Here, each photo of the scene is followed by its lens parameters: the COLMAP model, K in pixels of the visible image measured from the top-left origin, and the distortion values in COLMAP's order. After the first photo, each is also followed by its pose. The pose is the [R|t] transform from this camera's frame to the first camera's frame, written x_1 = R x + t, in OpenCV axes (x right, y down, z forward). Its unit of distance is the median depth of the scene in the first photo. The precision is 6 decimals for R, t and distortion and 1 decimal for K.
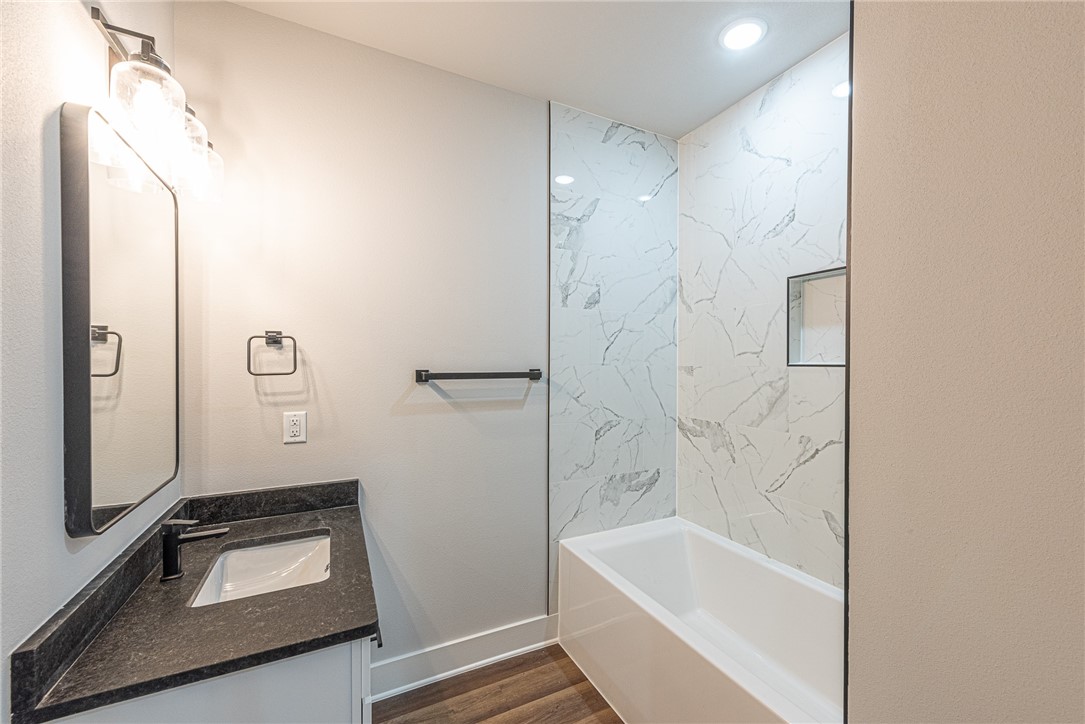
lens RADIAL K [[439.7, 0, 529.4], [0, 439.7, 365.0], [0, 0, 1]] dist [0.023949, -0.008124]
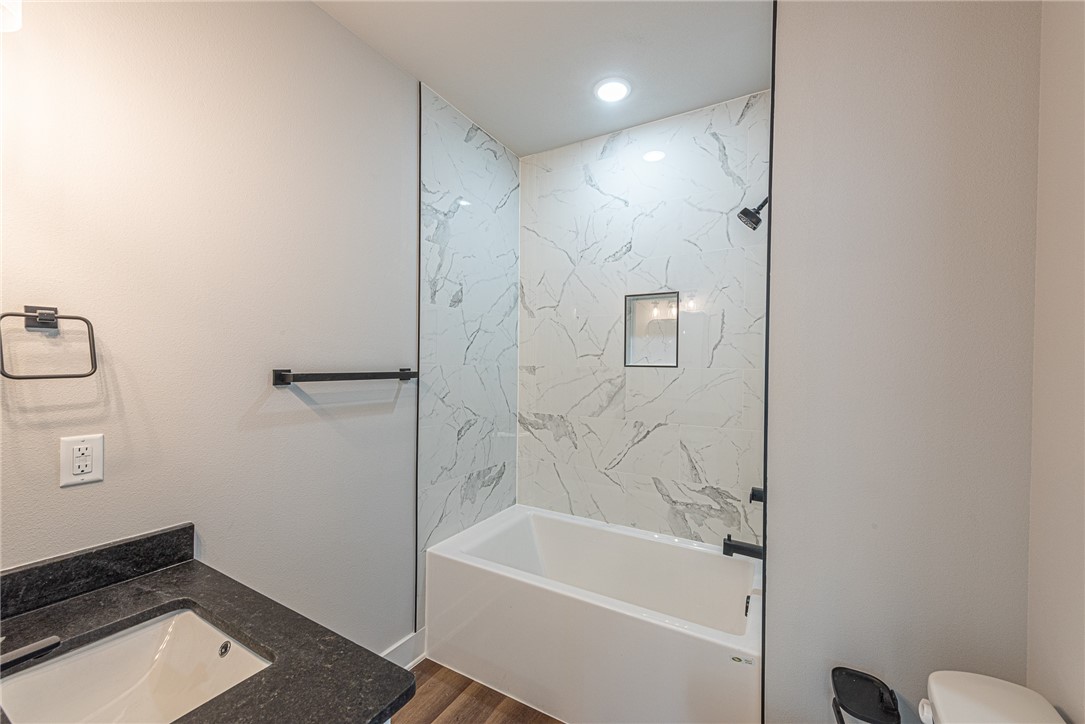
lens RADIAL K [[439.7, 0, 529.4], [0, 439.7, 365.0], [0, 0, 1]] dist [0.023949, -0.008124]
pose [[0.841106, 0.005467, 0.540842, -0.269419], [-0.007225, 0.999973, 0.001127, -0.001042], [-0.540821, -0.004855, 0.841123, 0.086649]]
